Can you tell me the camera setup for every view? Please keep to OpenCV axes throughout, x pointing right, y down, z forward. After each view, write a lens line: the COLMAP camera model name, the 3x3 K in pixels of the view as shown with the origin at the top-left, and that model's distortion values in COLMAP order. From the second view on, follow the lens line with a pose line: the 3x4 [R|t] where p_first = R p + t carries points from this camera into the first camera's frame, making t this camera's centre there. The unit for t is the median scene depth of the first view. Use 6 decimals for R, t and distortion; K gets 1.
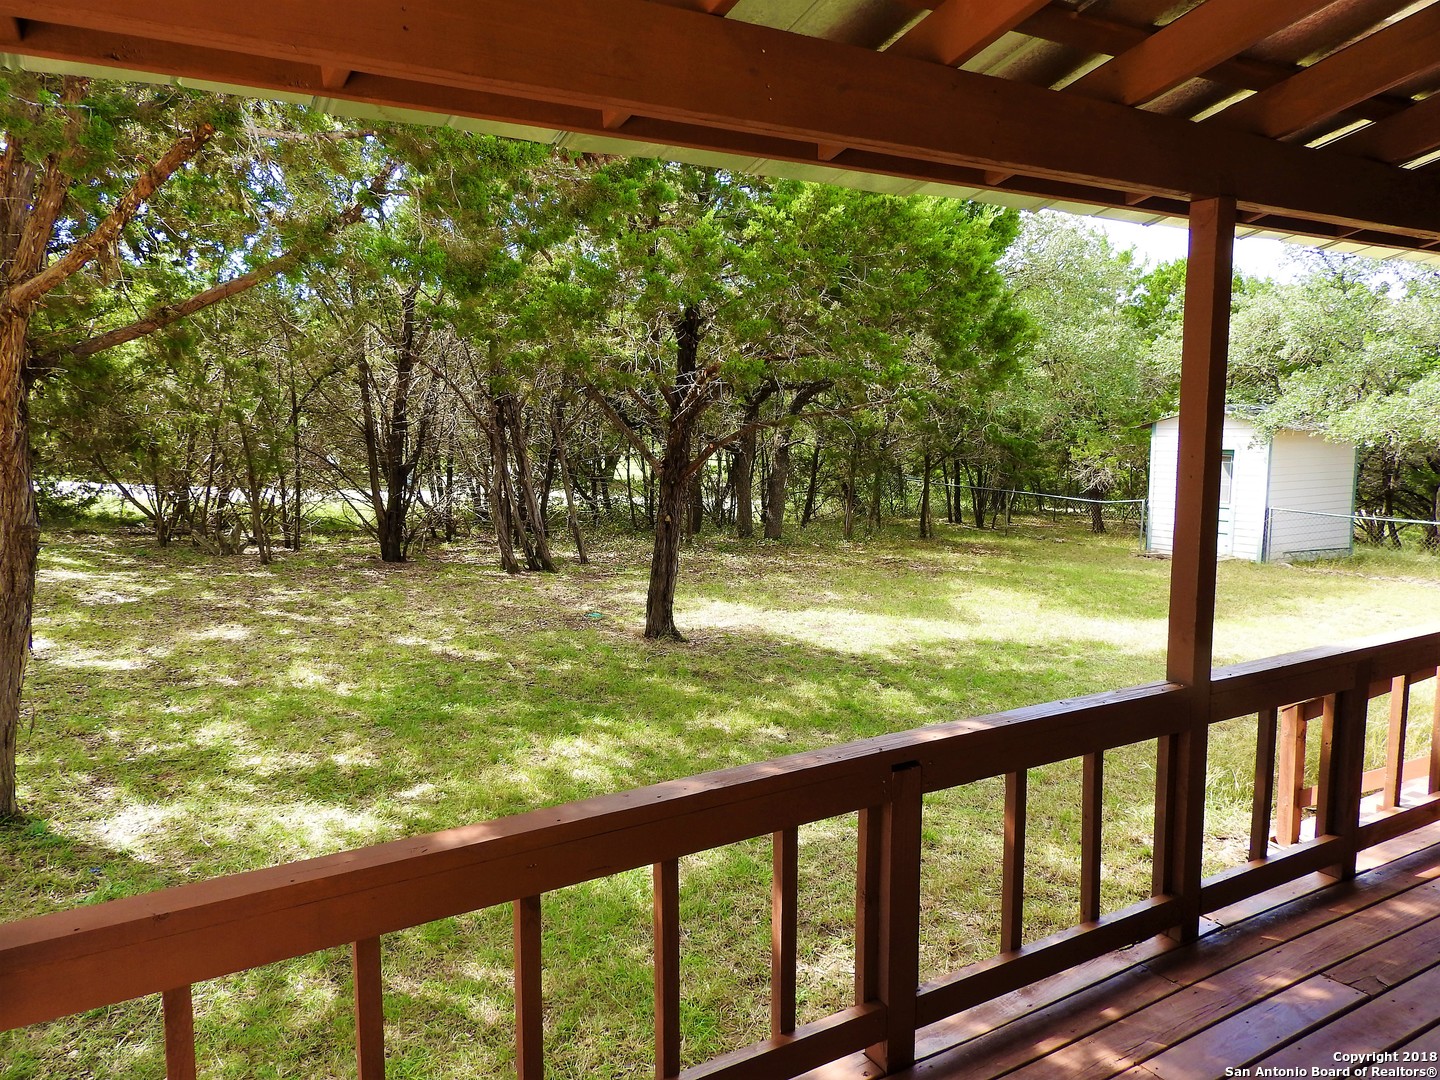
lens RADIAL K [[1023.0, 0, 720.9], [0, 1023.0, 530.0], [0, 0, 1]] dist [0.001473, 0.005760]
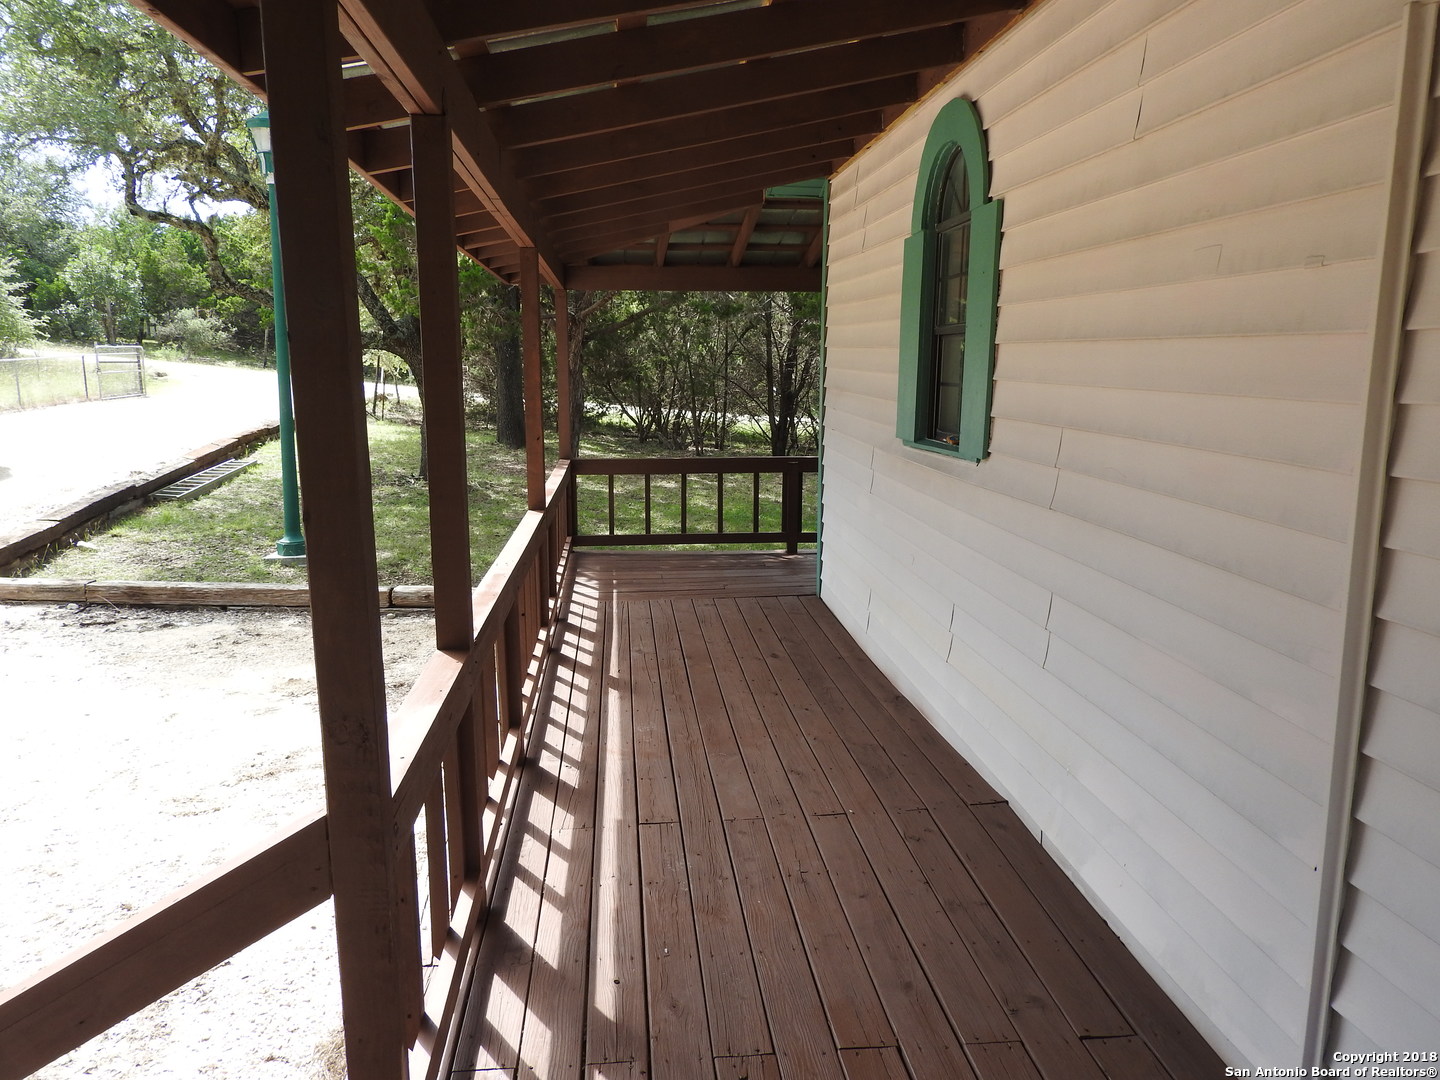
lens RADIAL K [[1023.0, 0, 720.6], [0, 1023.0, 547.5], [0, 0, 1]] dist [0.001473, 0.005760]
pose [[0.904390, 0.088162, -0.417500, 0.200685], [-0.060459, 0.995028, 0.079150, 0.040592], [0.422402, -0.046341, 0.905223, -0.320128]]
